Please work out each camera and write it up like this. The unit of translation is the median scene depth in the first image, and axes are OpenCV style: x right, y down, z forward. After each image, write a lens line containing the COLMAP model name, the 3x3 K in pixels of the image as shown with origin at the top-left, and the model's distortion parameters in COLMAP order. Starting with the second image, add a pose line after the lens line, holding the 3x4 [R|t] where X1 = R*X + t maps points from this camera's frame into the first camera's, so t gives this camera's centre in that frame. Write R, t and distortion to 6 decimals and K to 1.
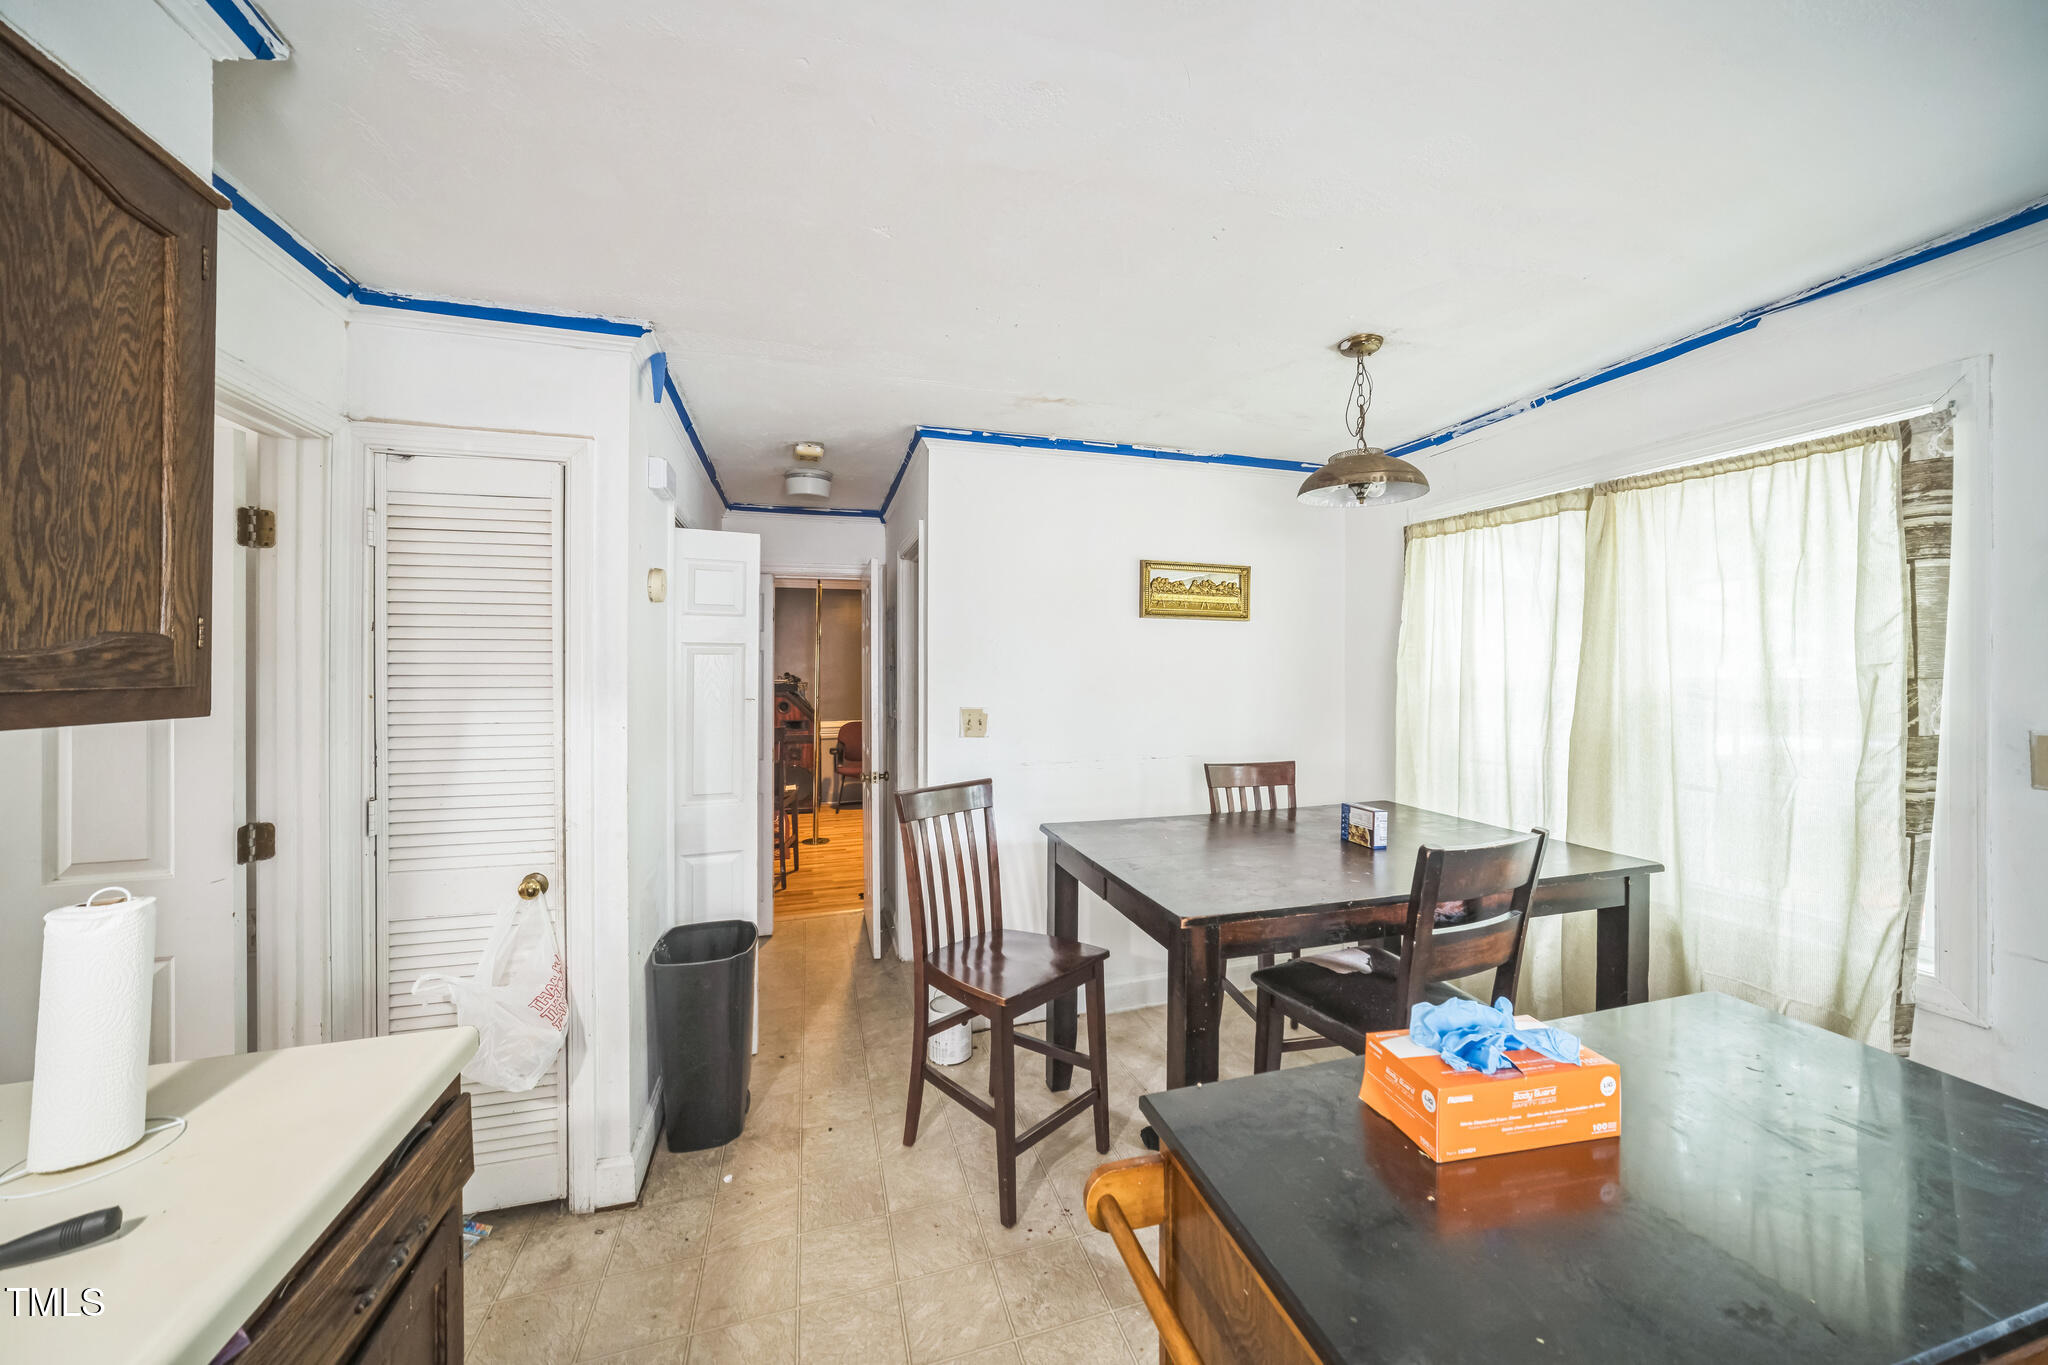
lens RADIAL K [[736.6, 0, 1022.9], [0, 736.6, 673.9], [0, 0, 1]] dist [-0.001394, 0.000112]
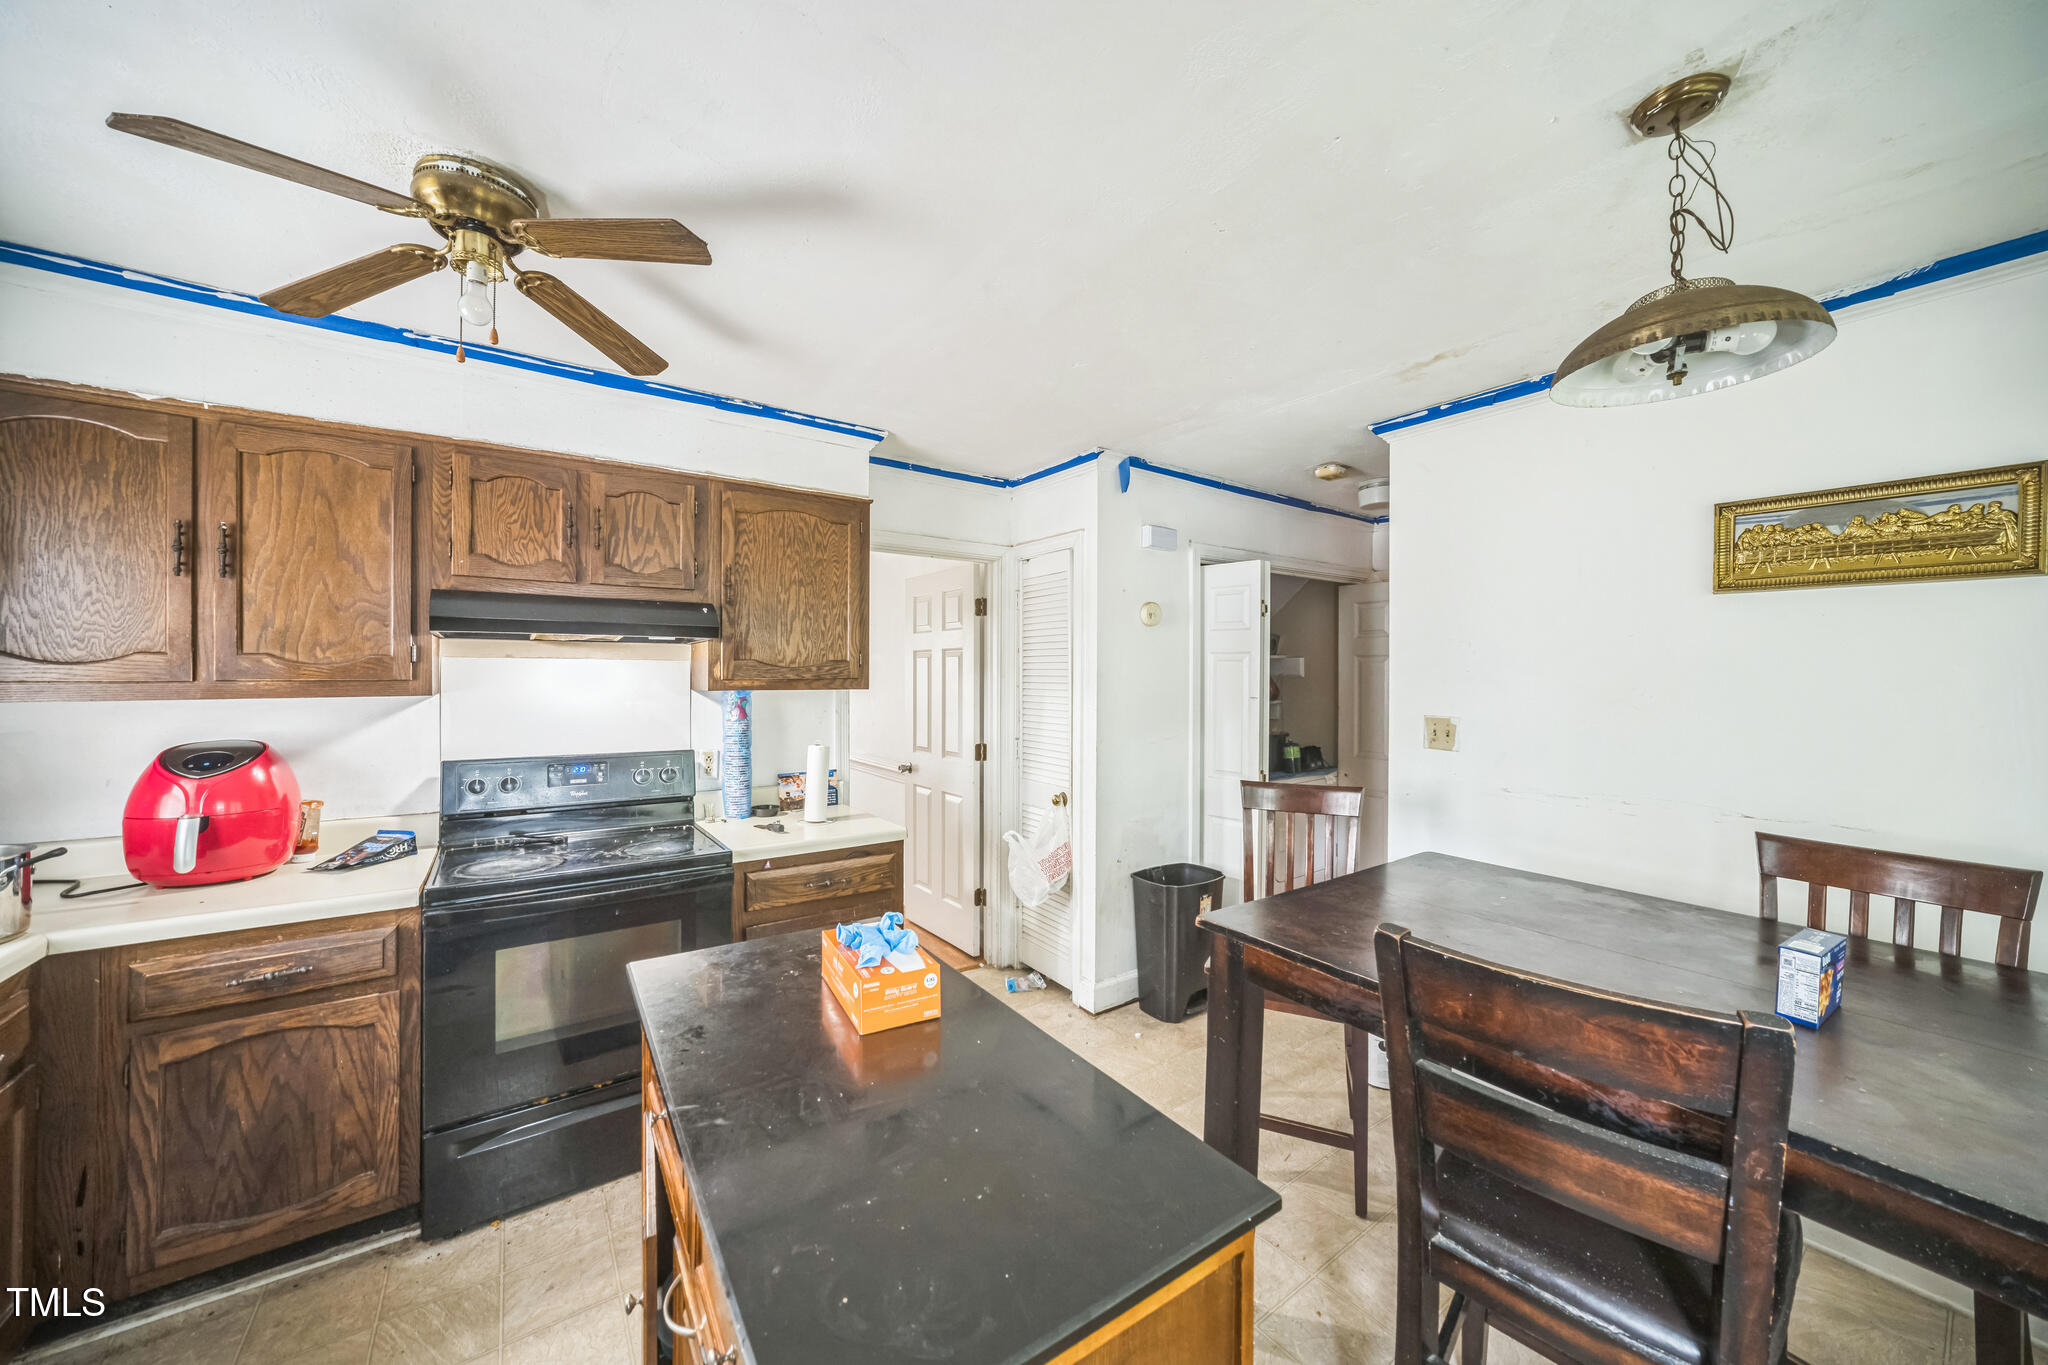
lens RADIAL K [[736.6, 0, 1022.9], [0, 736.6, 673.9], [0, 0, 1]] dist [-0.001394, 0.000112]
pose [[0.323247, 0.003454, -0.946308, 0.673756], [-0.007303, 0.999973, 0.001156, -0.003565], [0.946286, 0.006537, 0.323264, 0.262071]]
